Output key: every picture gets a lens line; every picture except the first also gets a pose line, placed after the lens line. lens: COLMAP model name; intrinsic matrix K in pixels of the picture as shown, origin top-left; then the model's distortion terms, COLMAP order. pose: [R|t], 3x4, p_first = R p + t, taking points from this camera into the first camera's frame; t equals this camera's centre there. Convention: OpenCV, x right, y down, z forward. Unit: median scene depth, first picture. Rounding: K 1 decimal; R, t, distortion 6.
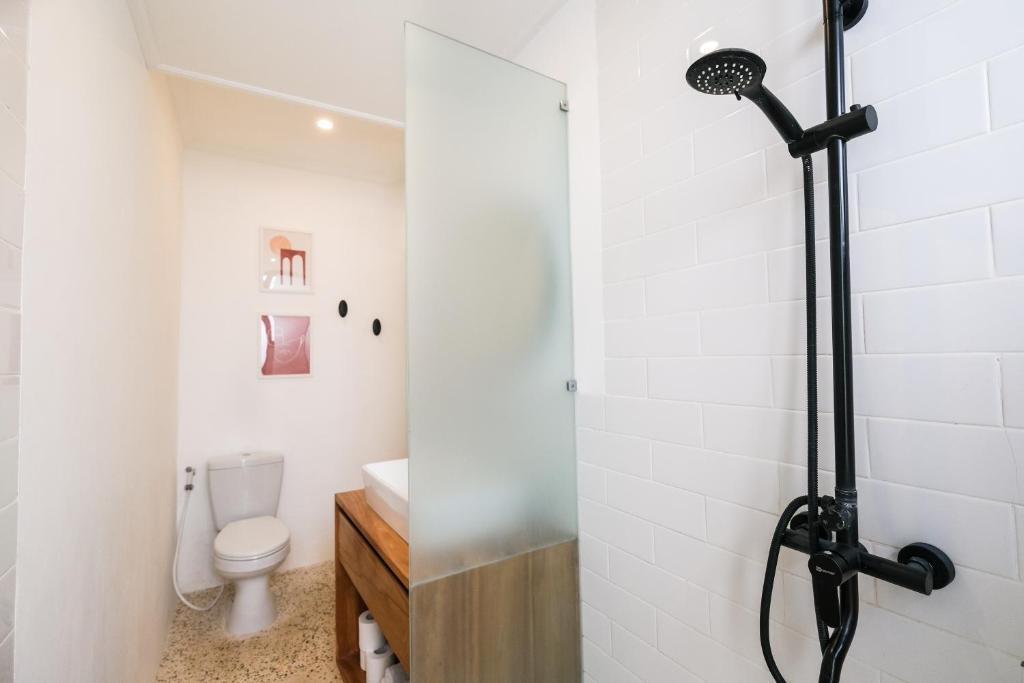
lens RADIAL K [[449.2, 0, 512.6], [0, 449.2, 337.9], [0, 0, 1]] dist [-0.003842, 0.000442]
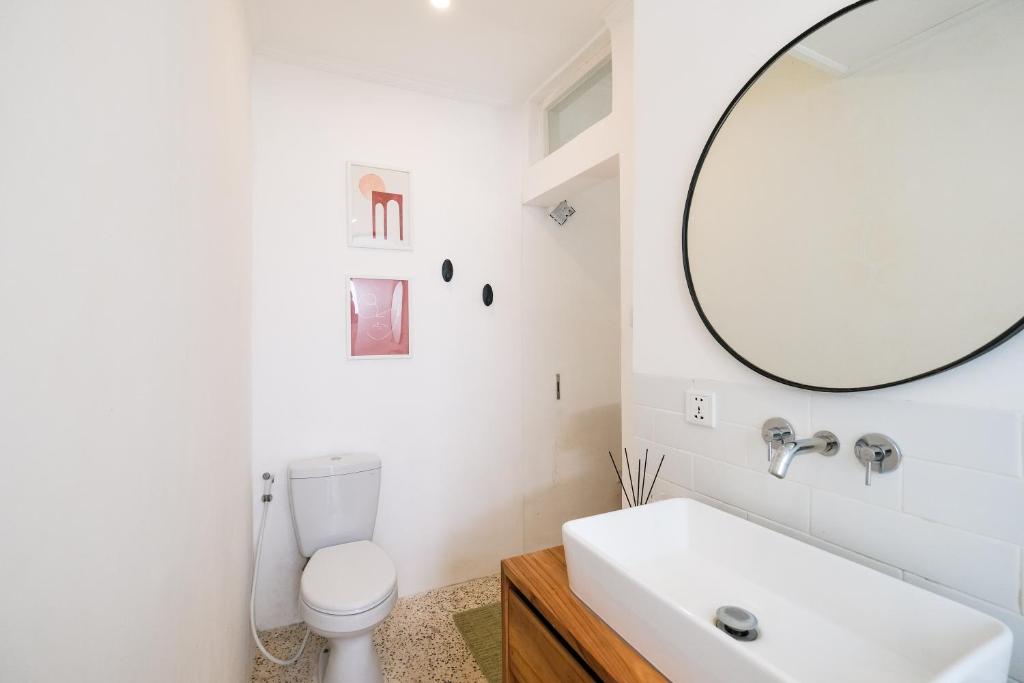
lens RADIAL K [[449.2, 0, 512.6], [0, 449.2, 337.9], [0, 0, 1]] dist [-0.003842, 0.000442]
pose [[0.994211, 0.011684, -0.106806, -0.215620], [-0.006753, 0.998899, 0.046413, 0.016032], [0.107231, -0.045423, 0.993196, 0.281450]]
